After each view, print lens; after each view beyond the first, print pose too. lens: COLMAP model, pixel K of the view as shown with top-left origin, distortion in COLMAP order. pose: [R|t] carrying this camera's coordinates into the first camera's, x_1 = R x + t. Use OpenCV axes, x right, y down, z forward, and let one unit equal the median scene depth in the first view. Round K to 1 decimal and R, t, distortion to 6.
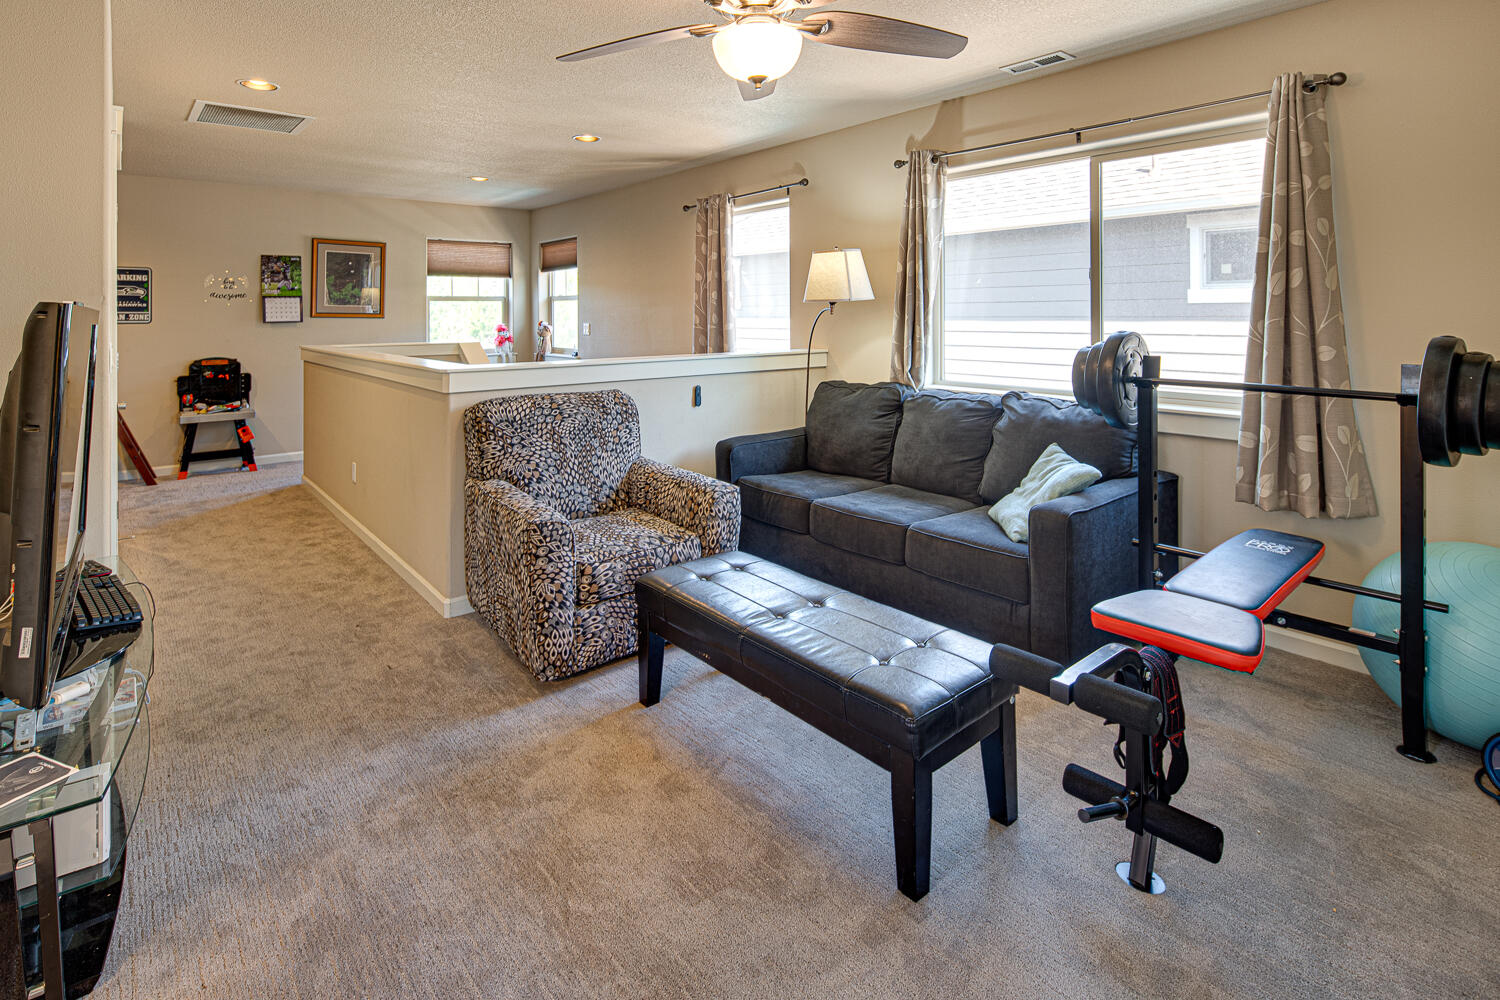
lens RADIAL K [[712.0, 0, 750.0], [0, 712.0, 500.0], [0, 0, 1]] dist [0.001414, 0.000335]
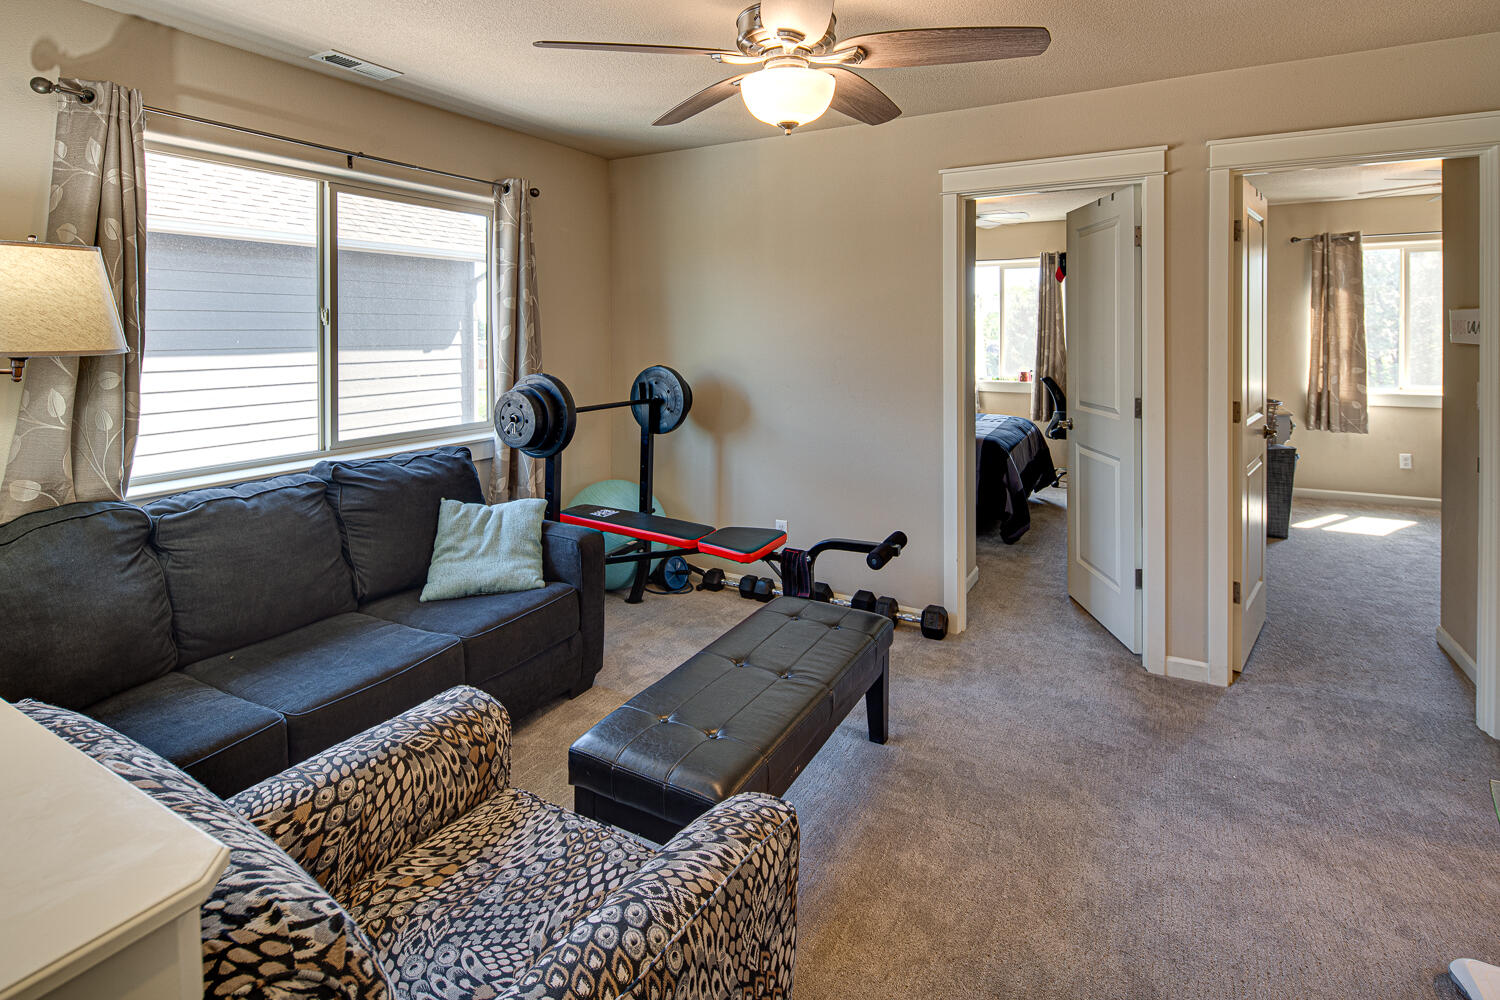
lens RADIAL K [[712.0, 0, 750.0], [0, 712.0, 500.0], [0, 0, 1]] dist [0.001414, 0.000335]
pose [[-0.349221, -0.218799, 0.911138, -0.560761], [0.239558, 0.919197, 0.312552, -0.265397], [-0.905901, 0.327420, -0.268588, 0.868434]]
